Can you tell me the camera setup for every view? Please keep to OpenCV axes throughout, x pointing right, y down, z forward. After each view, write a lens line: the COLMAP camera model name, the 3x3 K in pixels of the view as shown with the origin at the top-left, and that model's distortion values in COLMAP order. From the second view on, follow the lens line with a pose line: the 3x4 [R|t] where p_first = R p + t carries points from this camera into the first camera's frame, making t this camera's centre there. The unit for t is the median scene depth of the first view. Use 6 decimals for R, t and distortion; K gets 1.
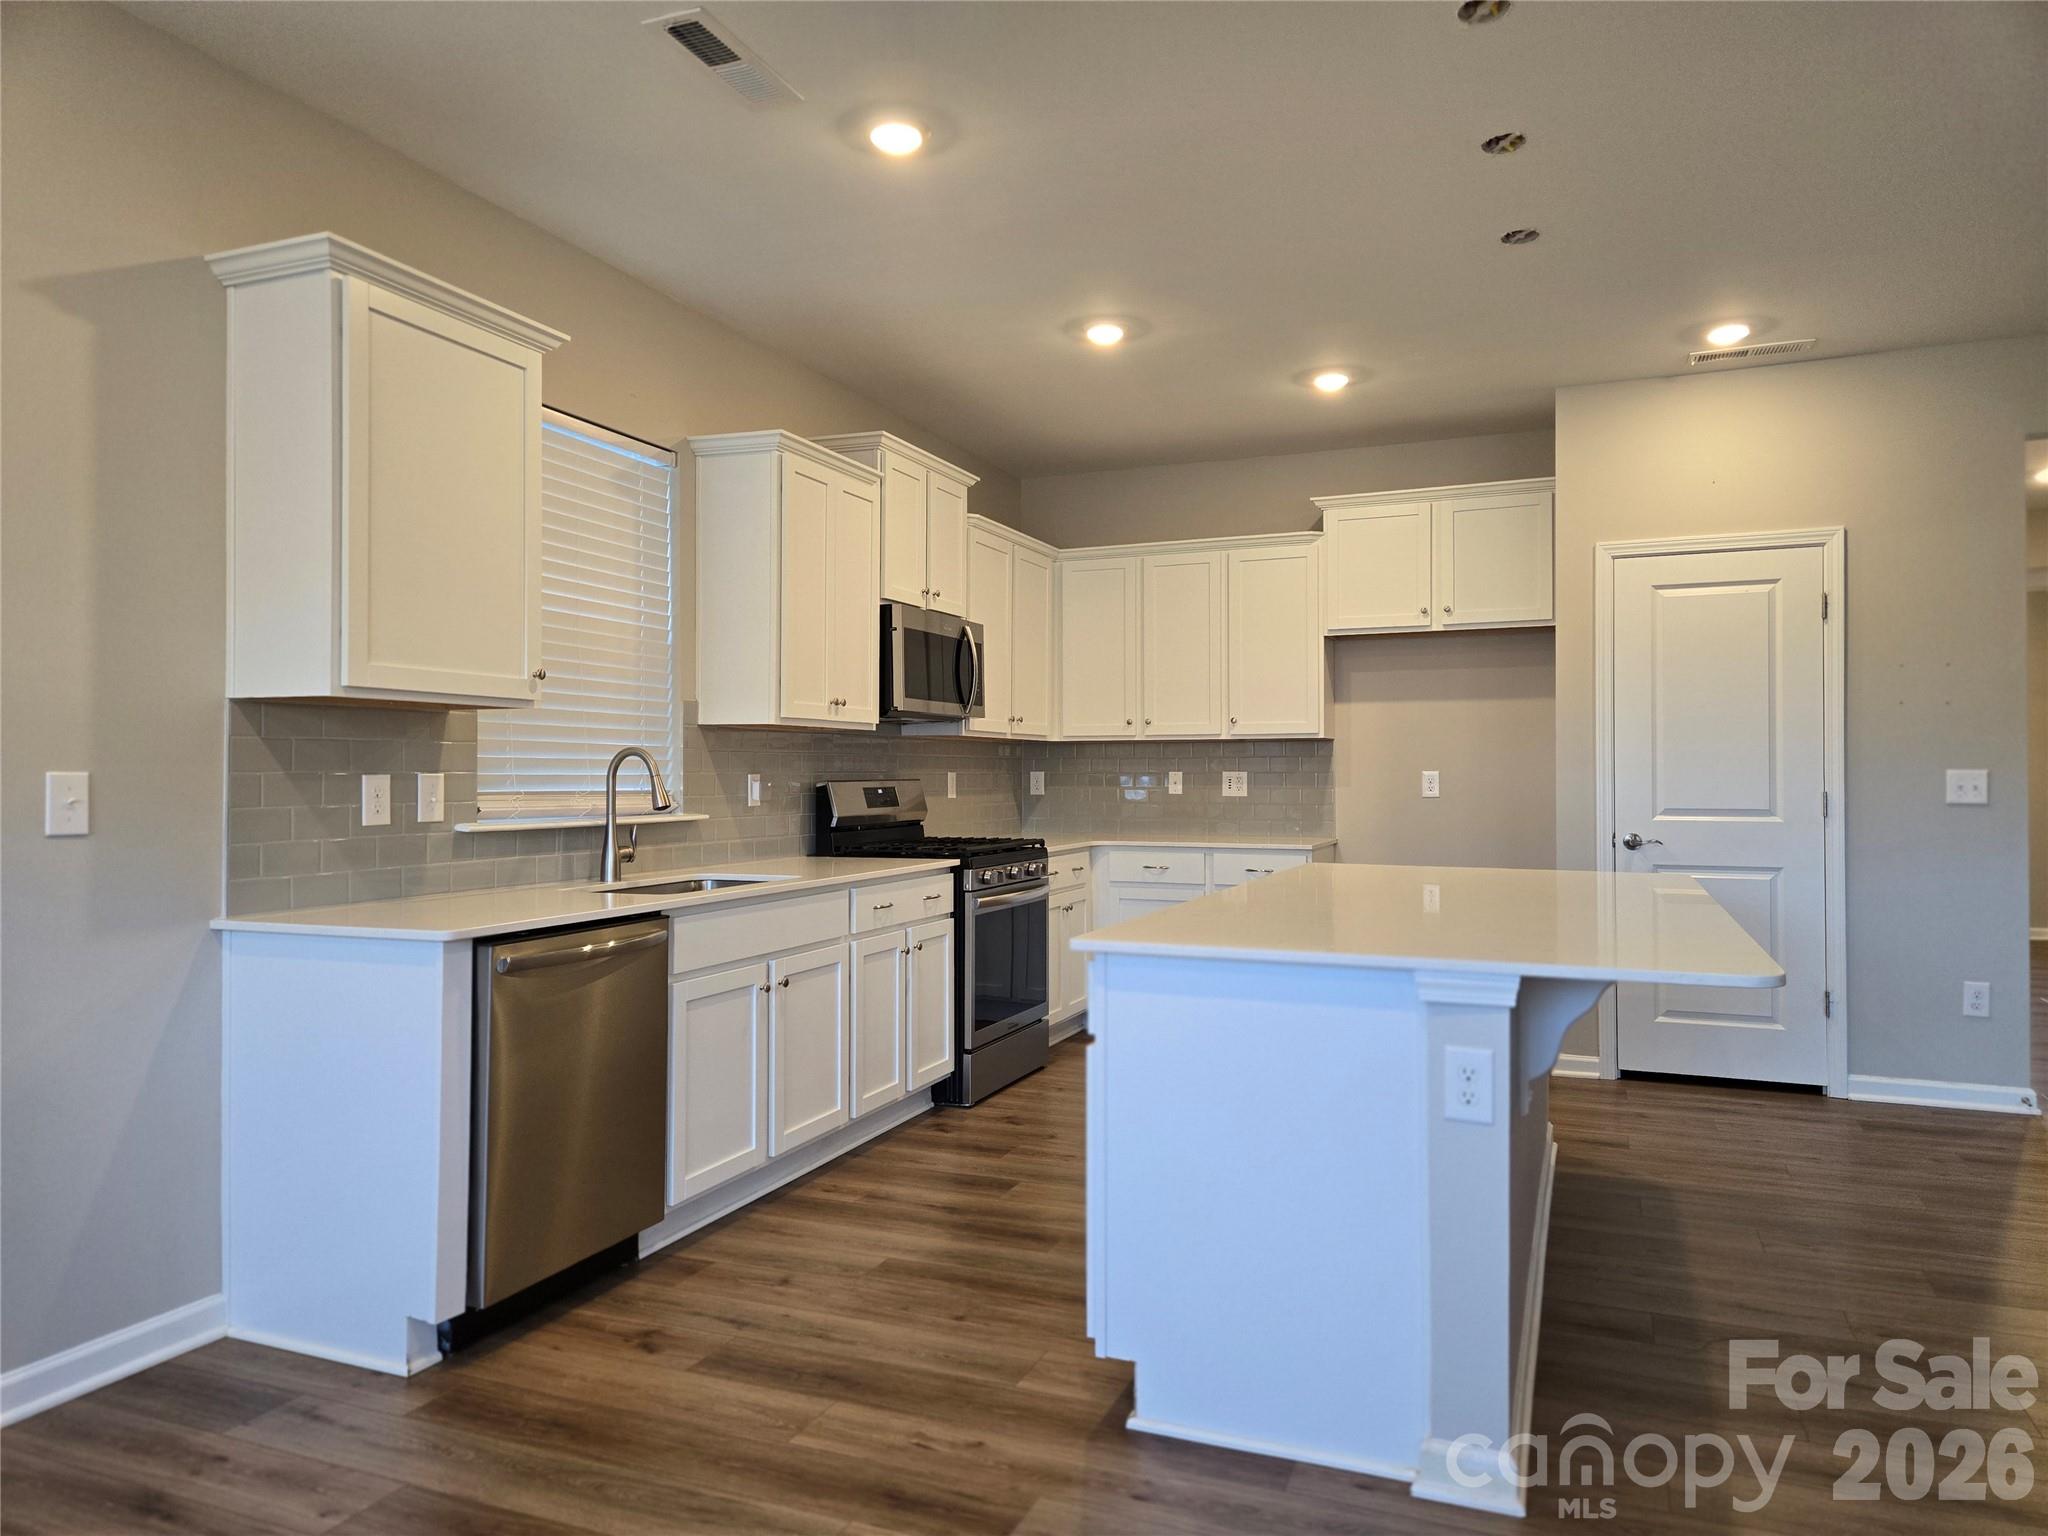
lens RADIAL K [[1358.5, 0, 1024.2], [0, 1358.5, 761.6], [0, 0, 1]] dist [0.068781, -0.046561]
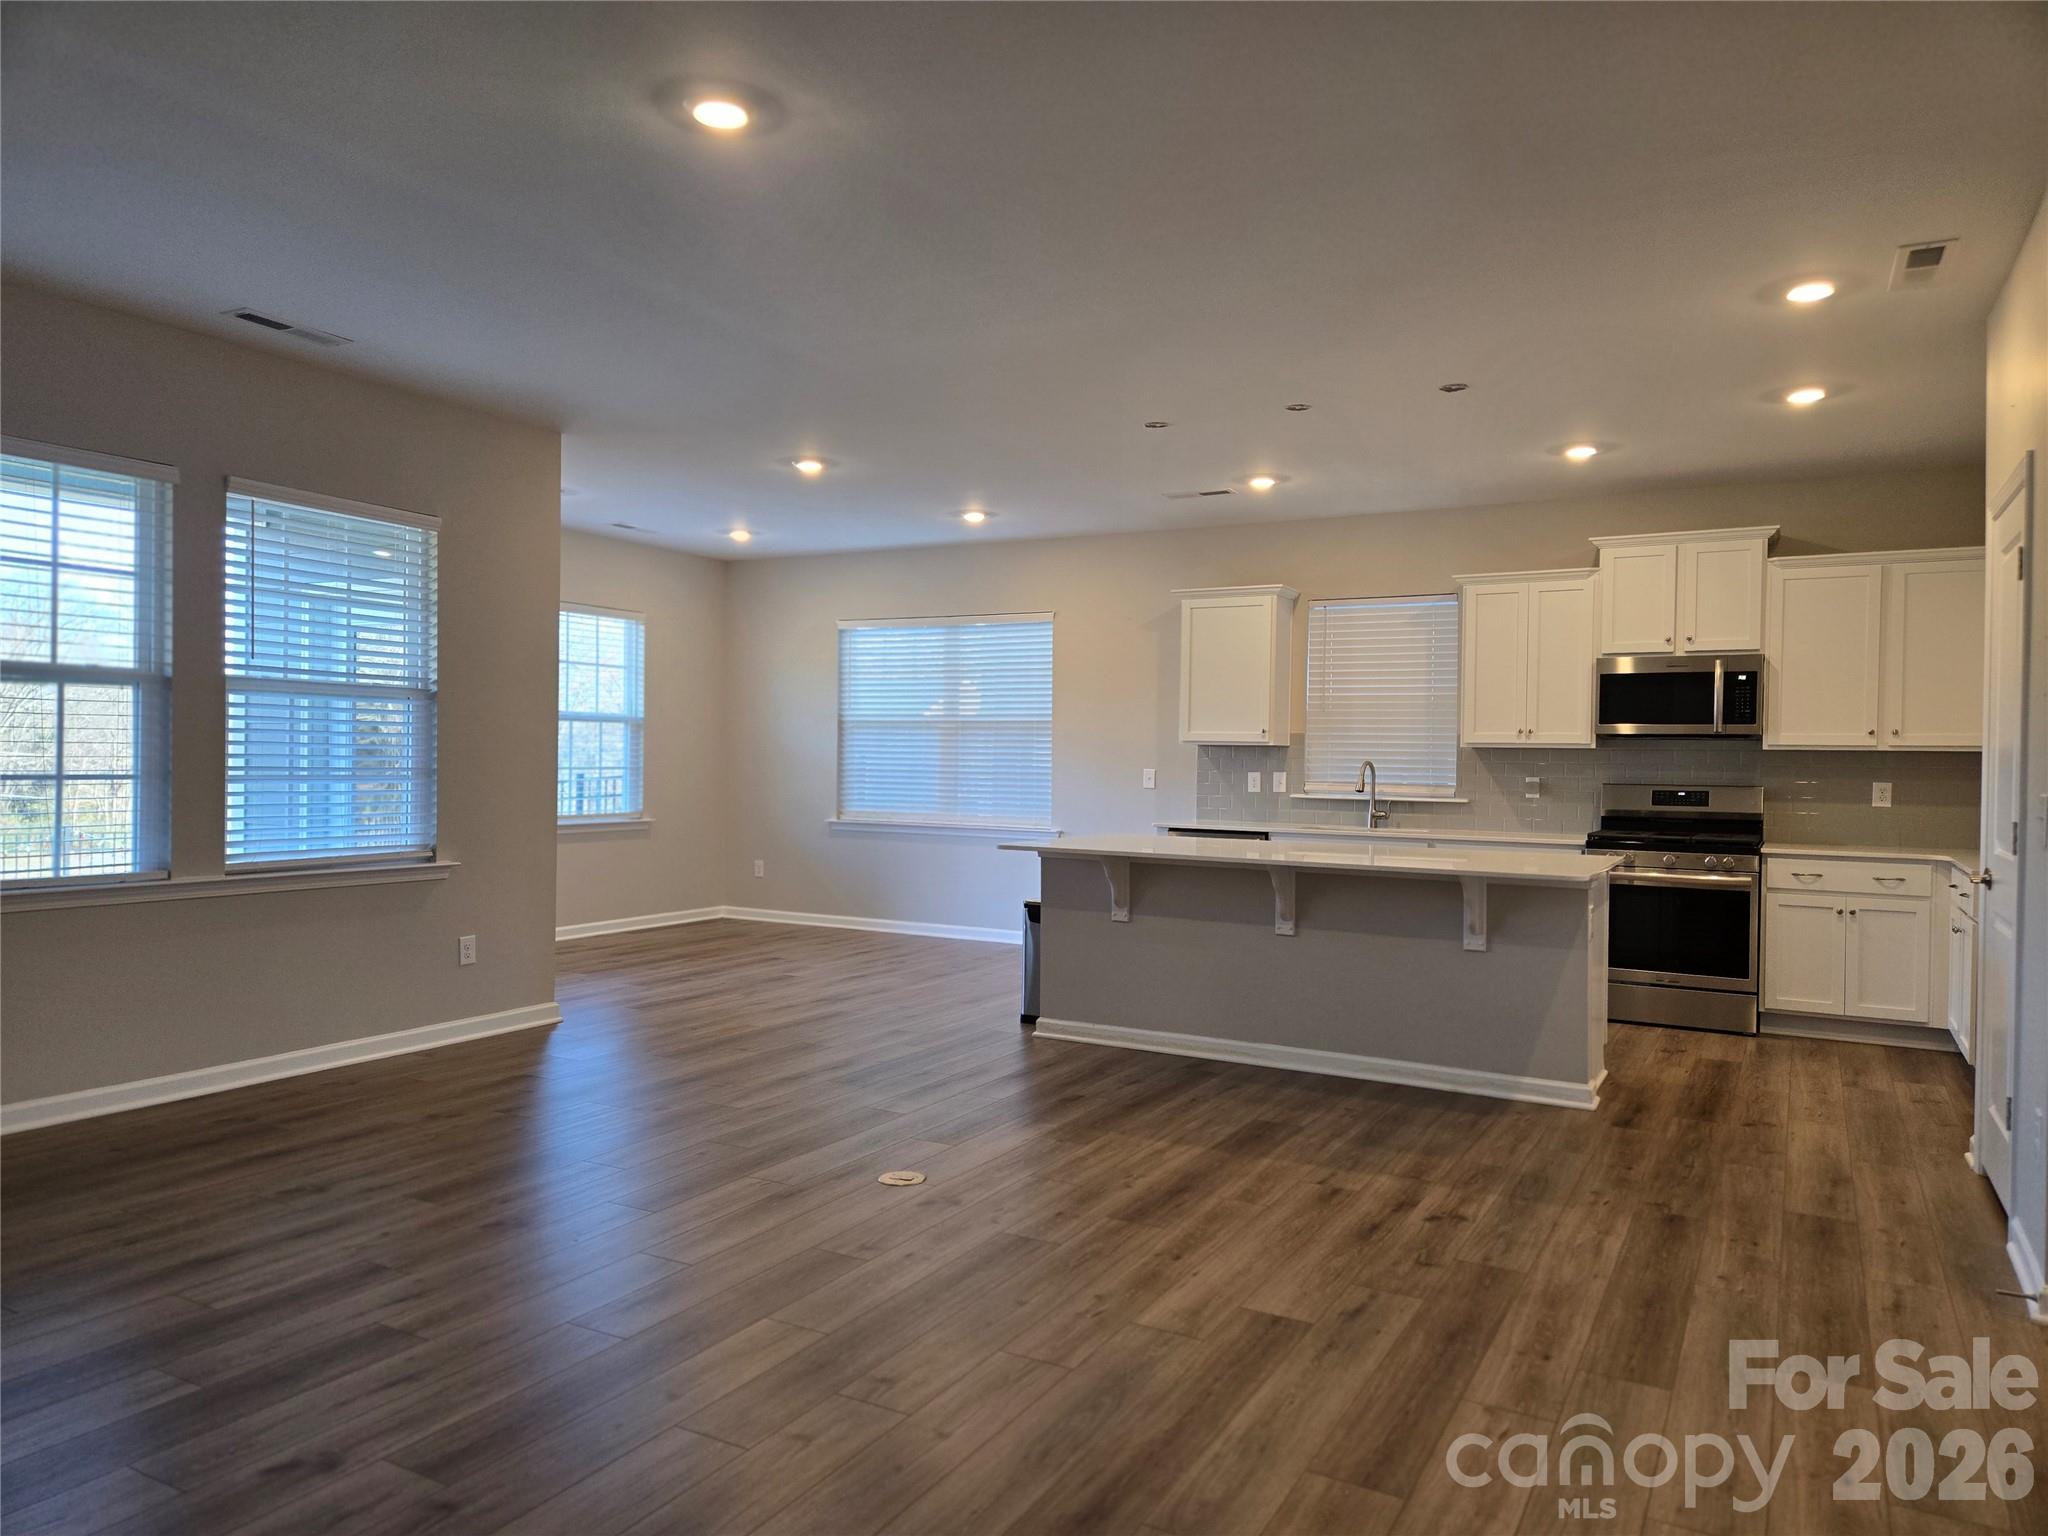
lens RADIAL K [[1358.5, 0, 1027.5], [0, 1358.5, 757.6], [0, 0, 1]] dist [0.068781, -0.046561]
pose [[-0.117051, -0.000904, -0.993125, 1.725563], [-0.004714, 0.999989, -0.000354, -0.012171], [0.993115, 0.004640, -0.117054, 0.725992]]
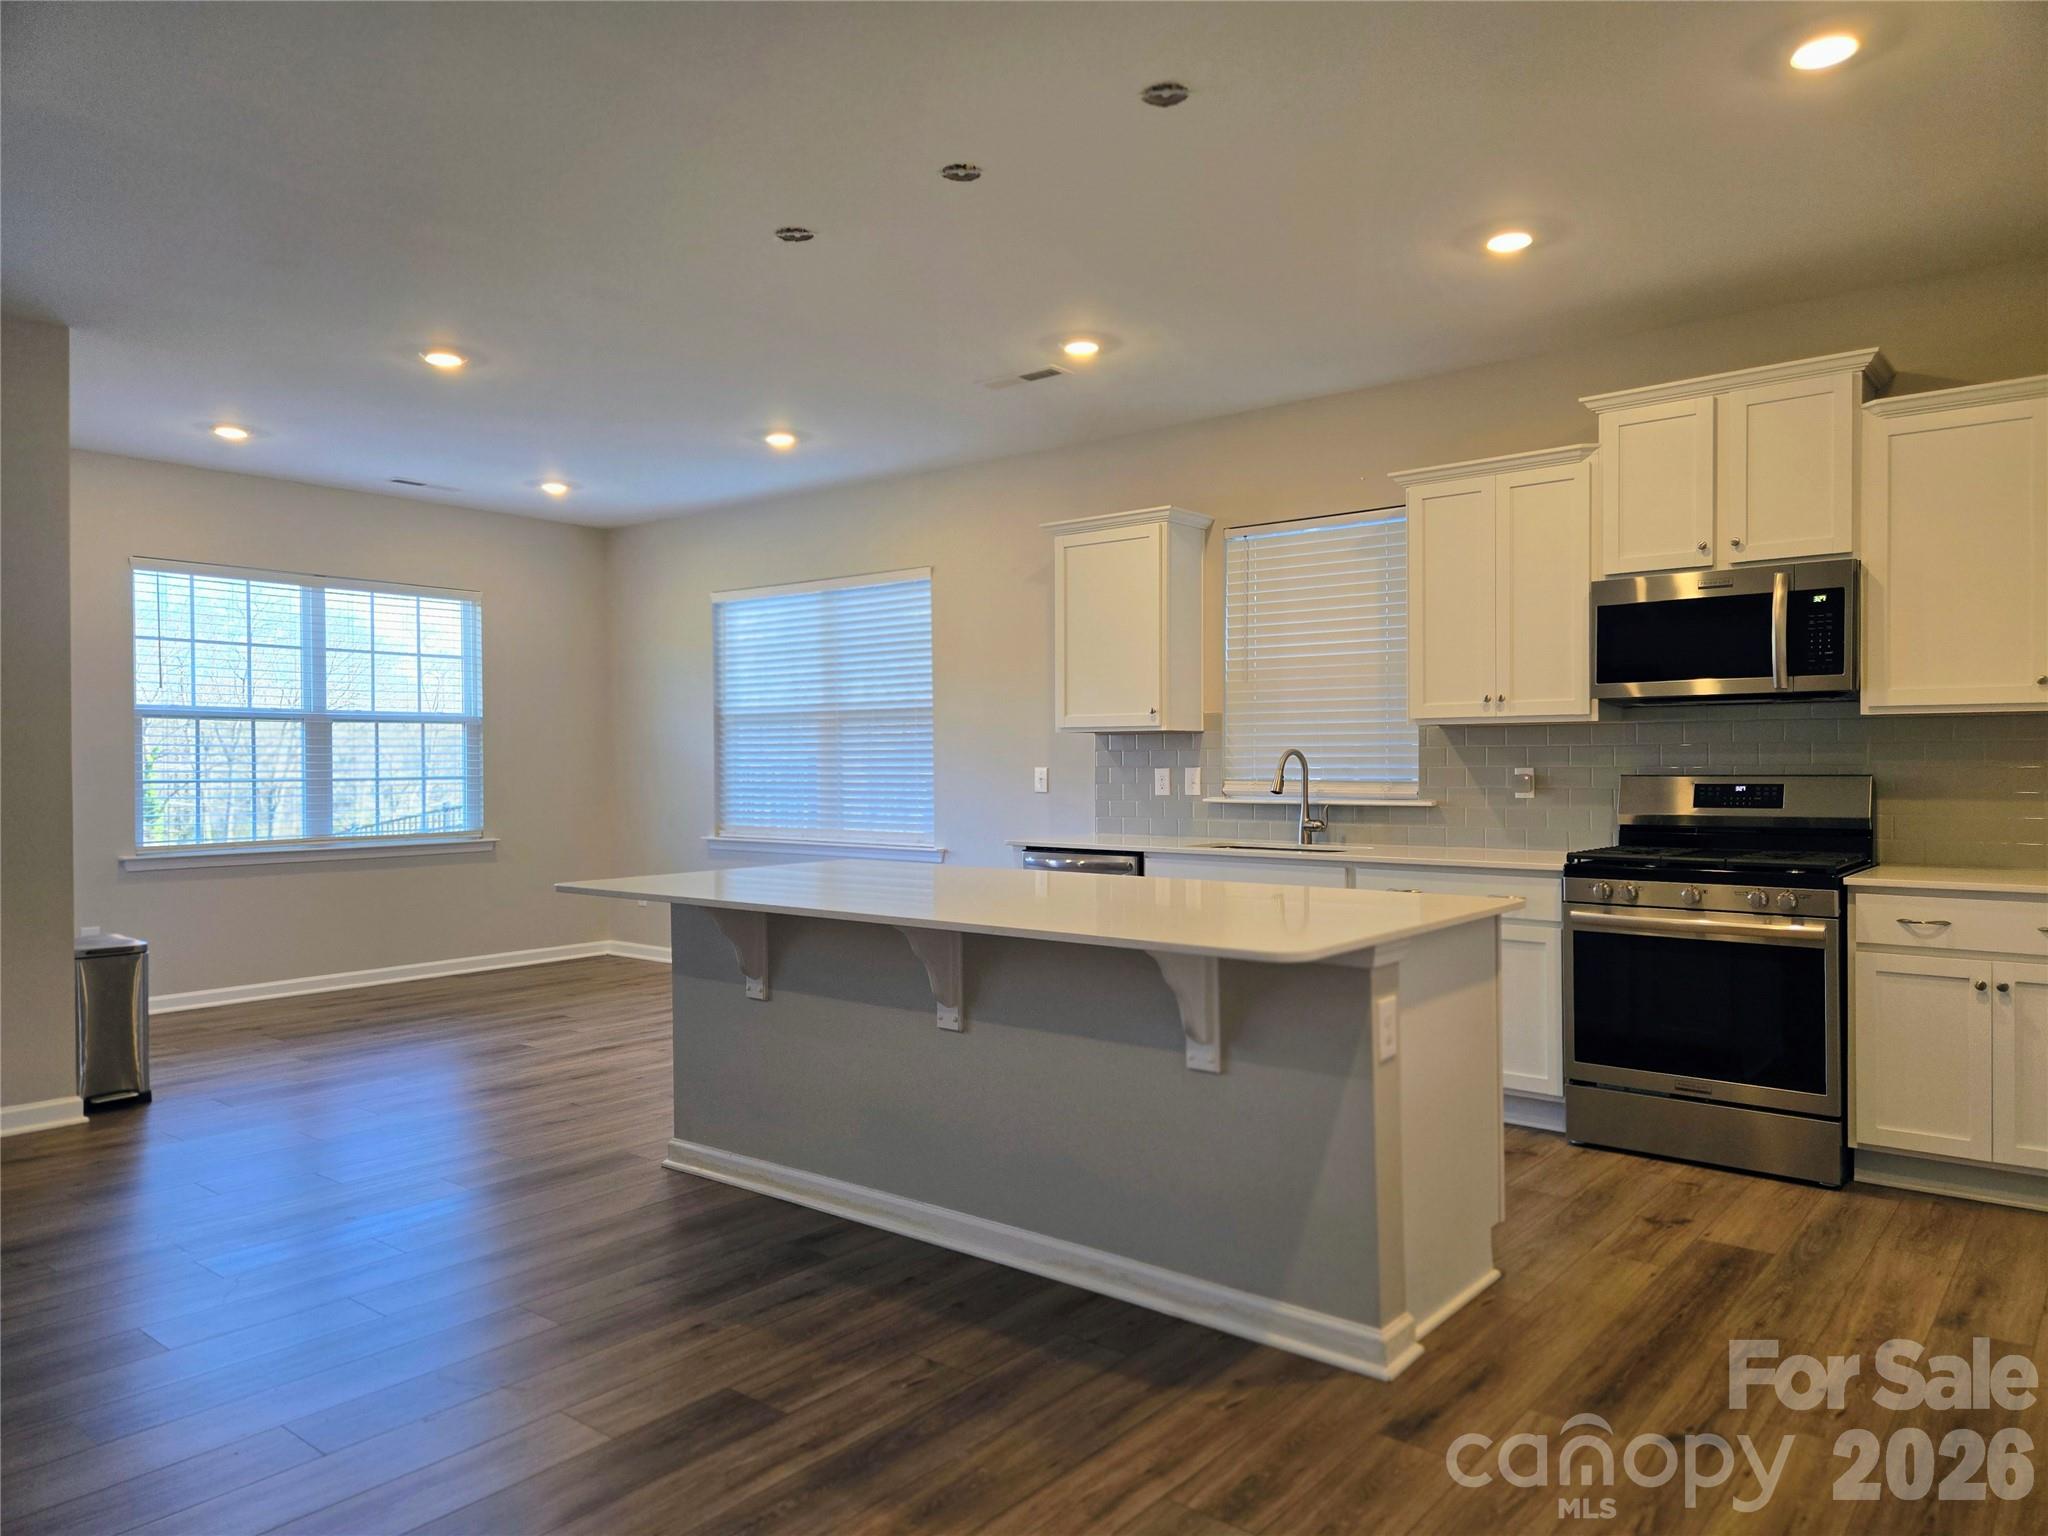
lens RADIAL K [[1358.5, 0, 1035.3], [0, 1358.5, 766.4], [0, 0, 1]] dist [0.068781, -0.046561]
pose [[-0.282966, 0.006163, -0.959110, 1.116484], [0.015060, 0.999885, 0.001982, 0.000518], [0.959012, -0.013883, -0.283026, 1.122795]]
